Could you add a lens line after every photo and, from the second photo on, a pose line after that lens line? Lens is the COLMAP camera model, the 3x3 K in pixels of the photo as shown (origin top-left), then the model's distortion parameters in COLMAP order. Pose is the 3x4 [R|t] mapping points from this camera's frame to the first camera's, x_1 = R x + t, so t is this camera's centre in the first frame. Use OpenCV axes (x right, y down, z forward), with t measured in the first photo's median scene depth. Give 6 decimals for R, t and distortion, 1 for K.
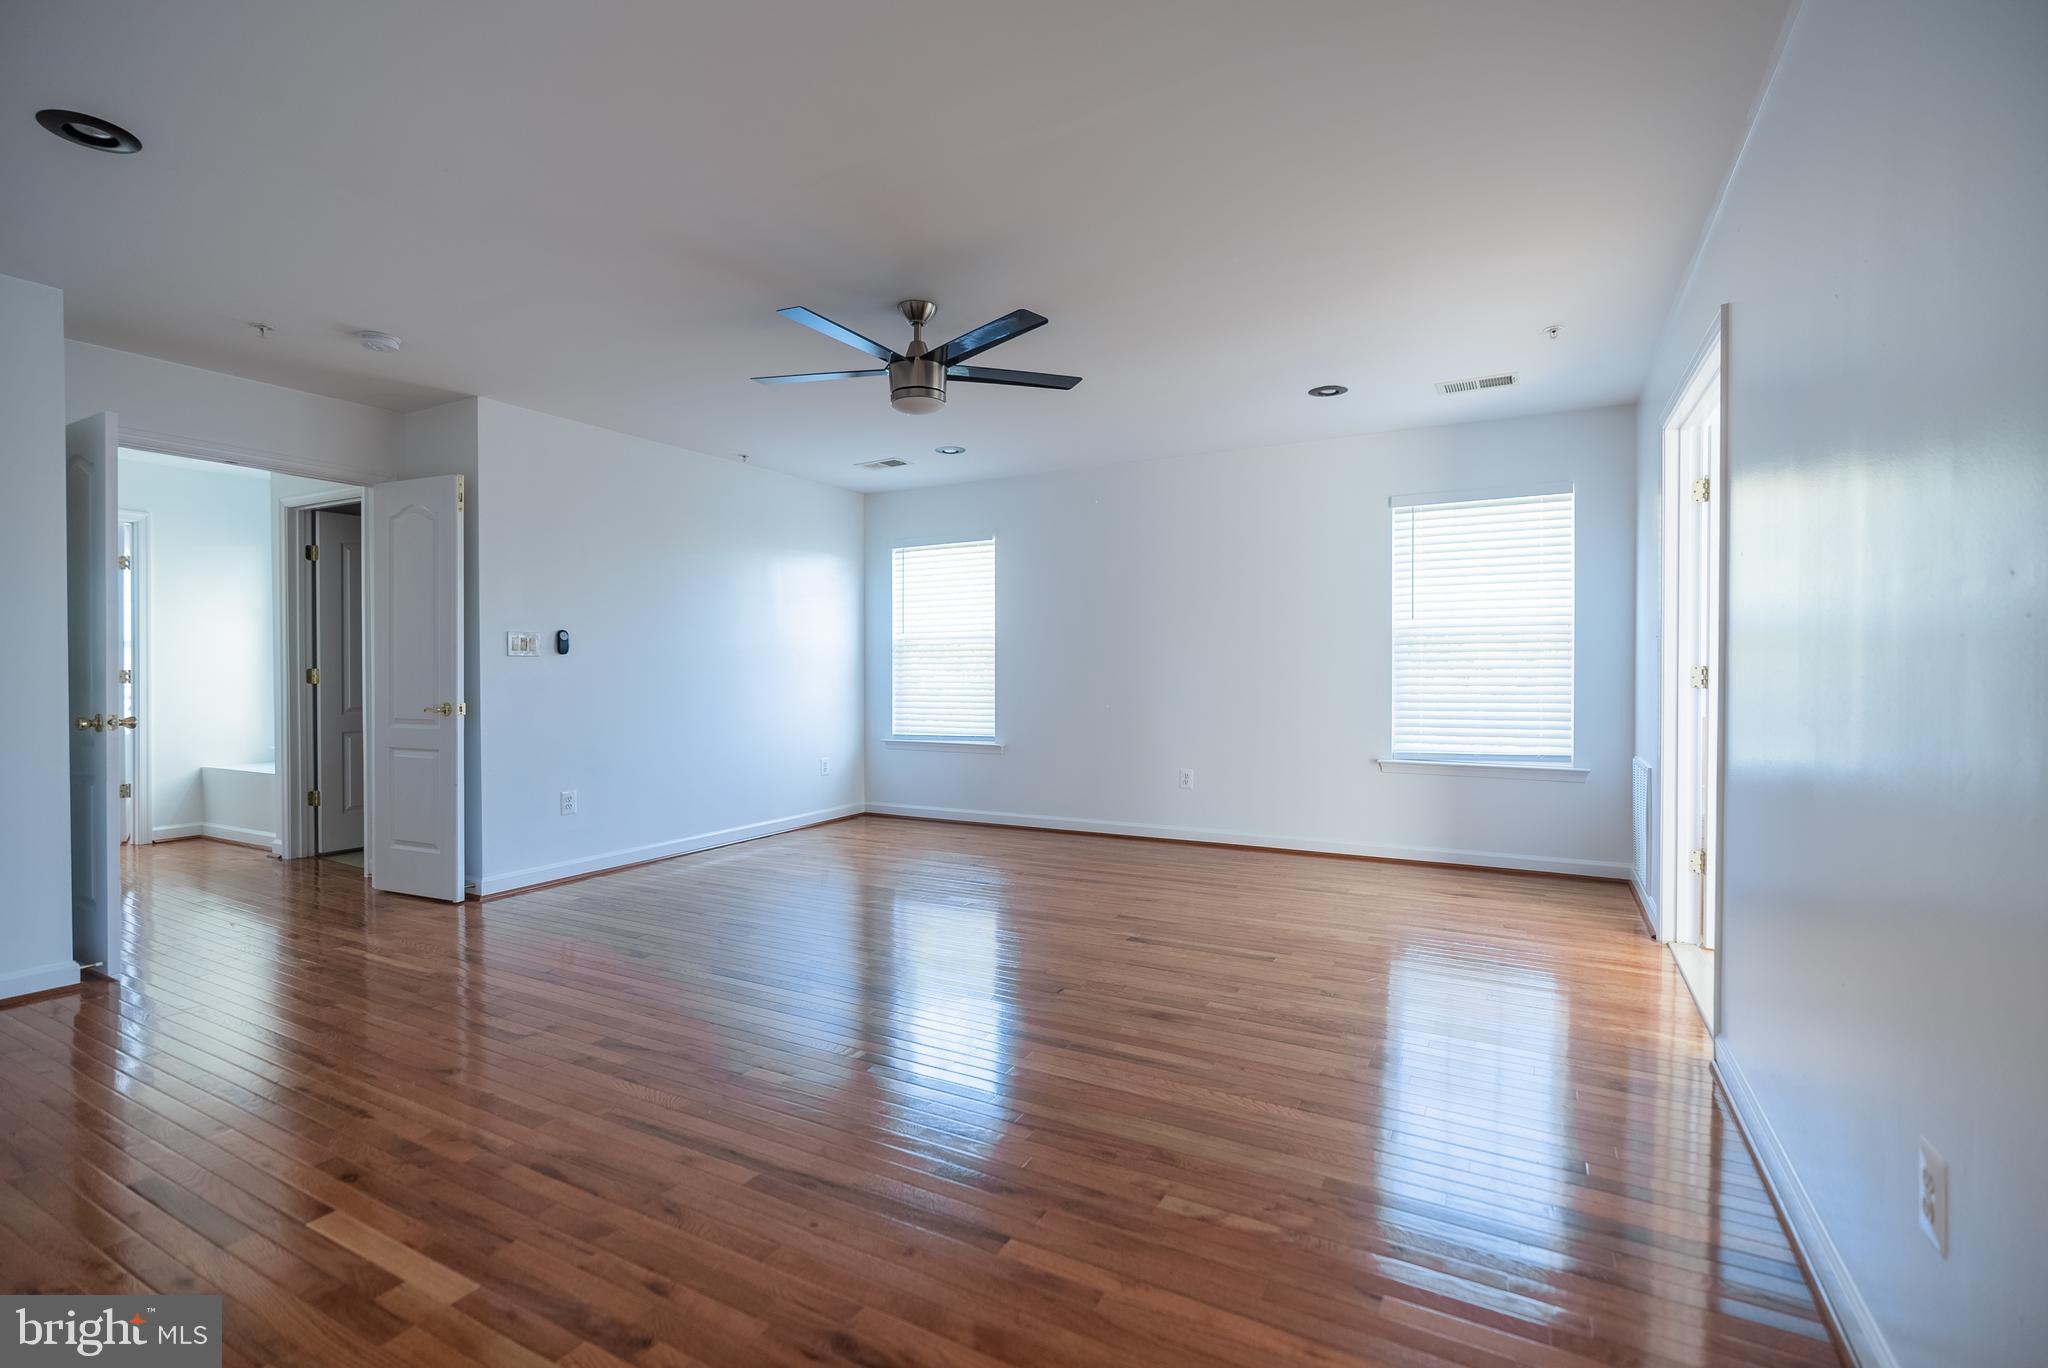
lens RADIAL K [[924.3, 0, 1031.6], [0, 924.3, 684.9], [0, 0, 1]] dist [-0.008001, 0.003427]
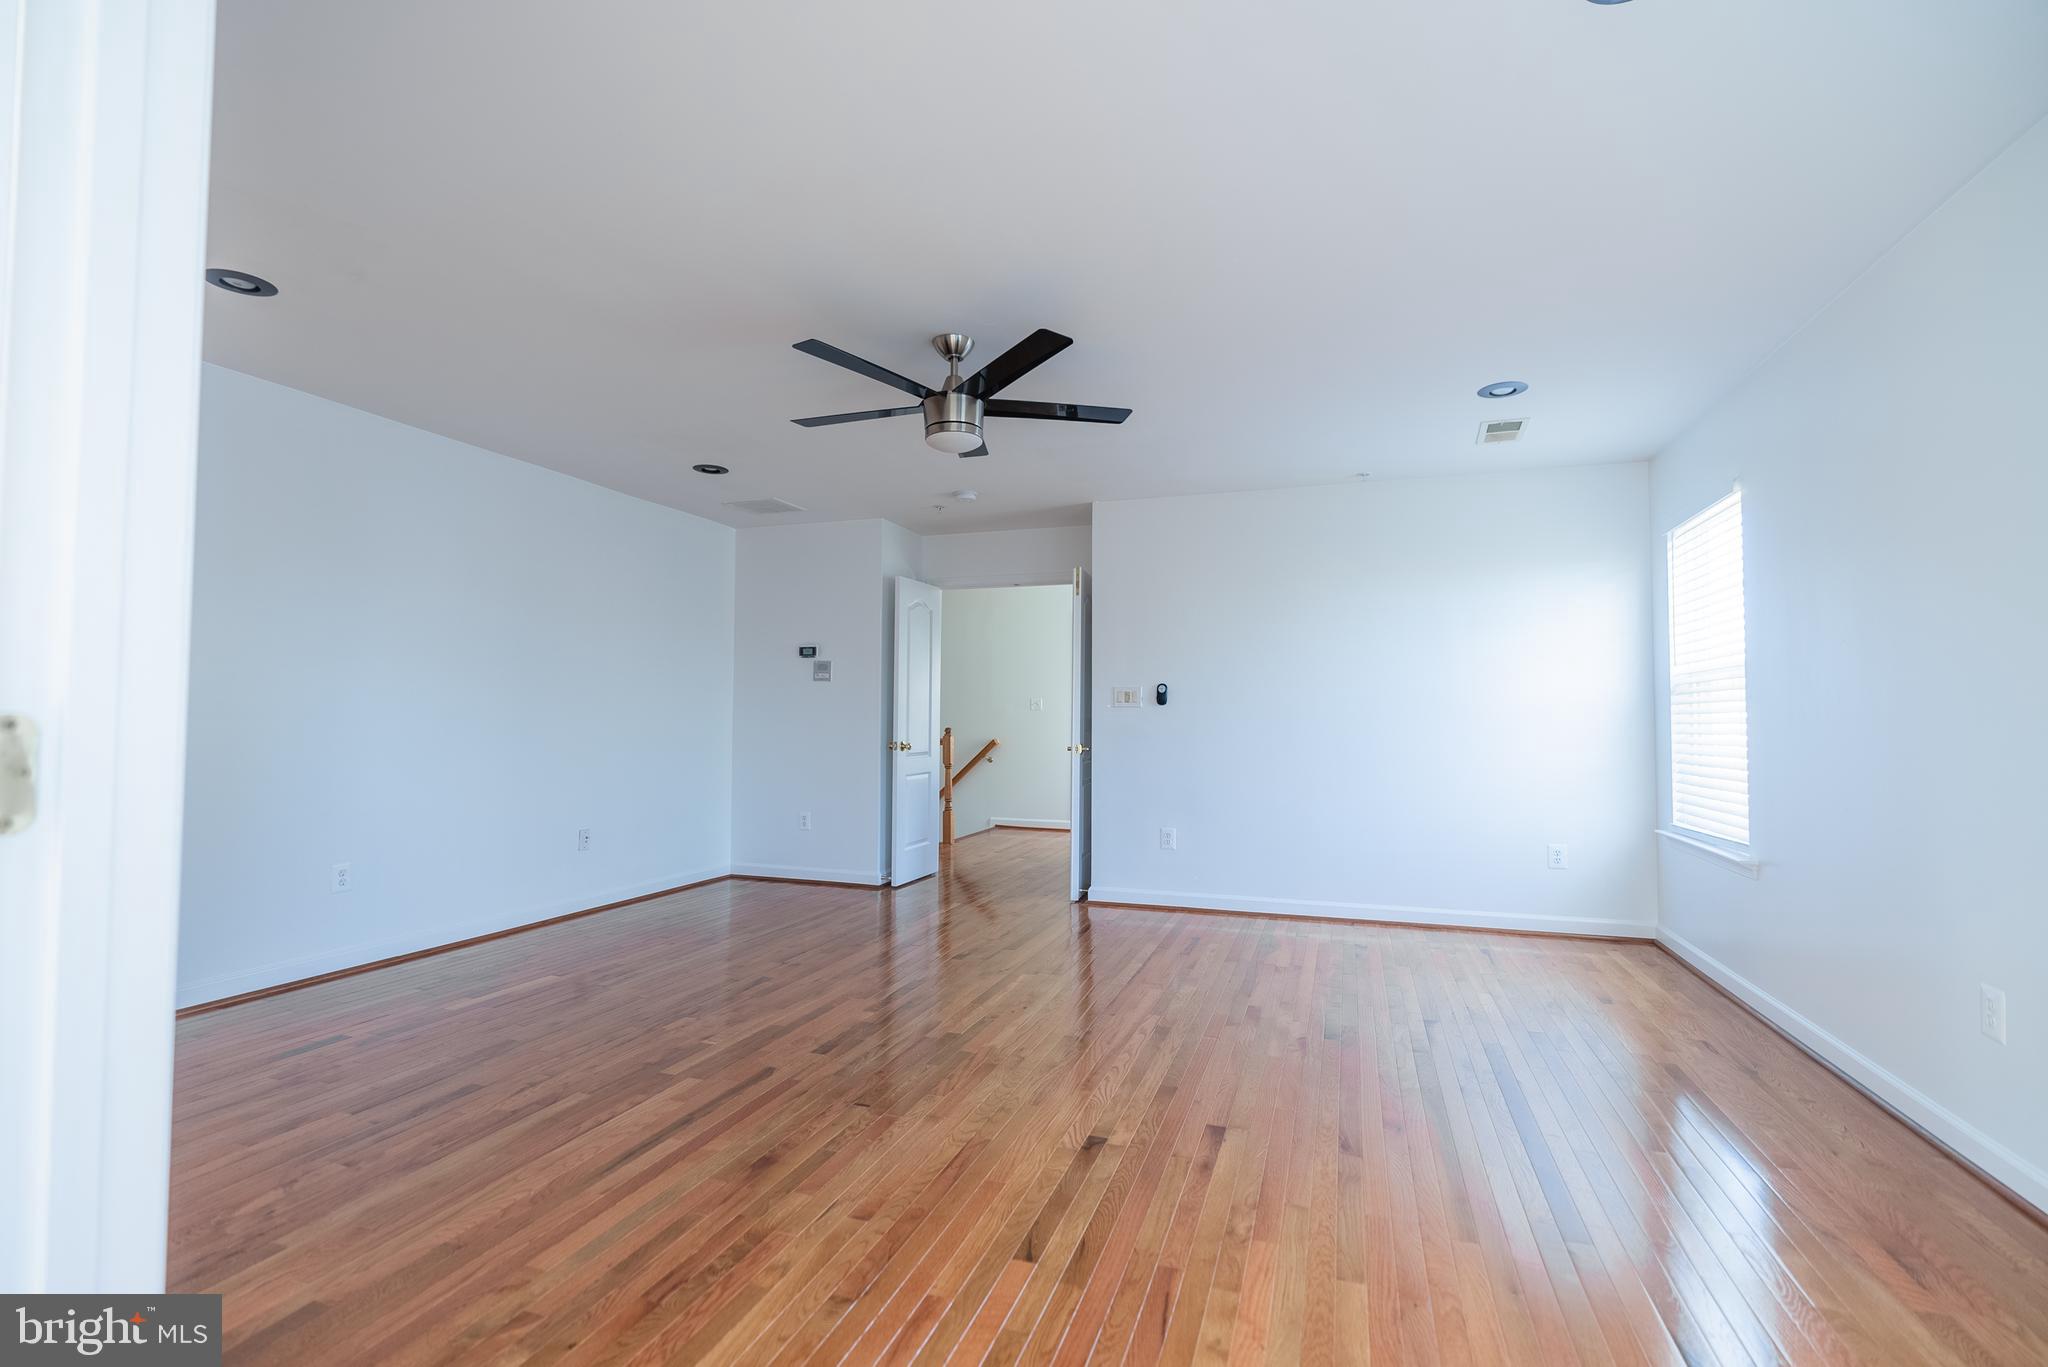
lens RADIAL K [[924.3, 0, 1027.5], [0, 924.3, 685.9], [0, 0, 1]] dist [-0.008001, 0.003427]
pose [[0.166664, -0.030489, -0.985542, 0.674564], [-0.022551, 0.999142, -0.034724, -0.016074], [0.985756, 0.028013, 0.165834, 0.758575]]
